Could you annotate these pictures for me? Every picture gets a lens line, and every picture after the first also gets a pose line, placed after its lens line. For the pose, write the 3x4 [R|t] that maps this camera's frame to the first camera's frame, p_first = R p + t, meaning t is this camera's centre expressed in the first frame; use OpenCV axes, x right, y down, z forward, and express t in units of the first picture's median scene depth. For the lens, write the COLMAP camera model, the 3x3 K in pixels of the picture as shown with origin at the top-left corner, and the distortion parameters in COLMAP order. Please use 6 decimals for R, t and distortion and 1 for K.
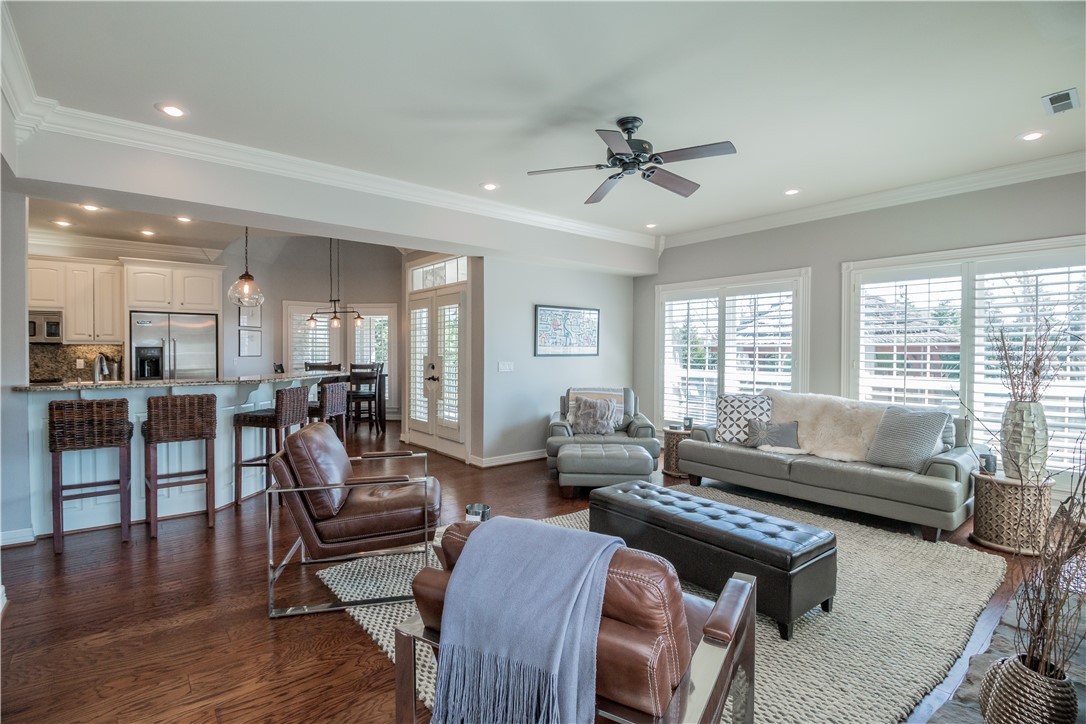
lens RADIAL K [[505.6, 0, 518.3], [0, 505.6, 352.0], [0, 0, 1]] dist [-0.007908, -0.002716]
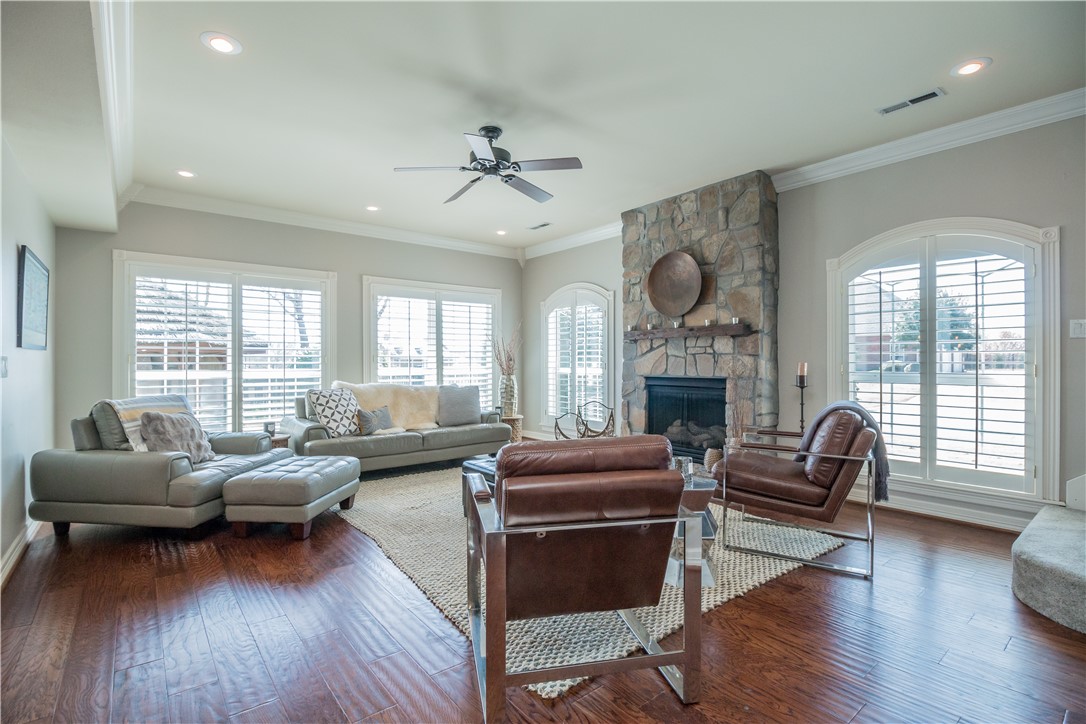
lens RADIAL K [[505.6, 0, 539.4], [0, 505.6, 364.2], [0, 0, 1]] dist [-0.007908, -0.002716]
pose [[-0.020903, -0.009220, 0.999739, -0.550050], [0.004211, 0.999948, 0.009310, 0.026003], [-0.999773, 0.004405, -0.020863, 0.574316]]
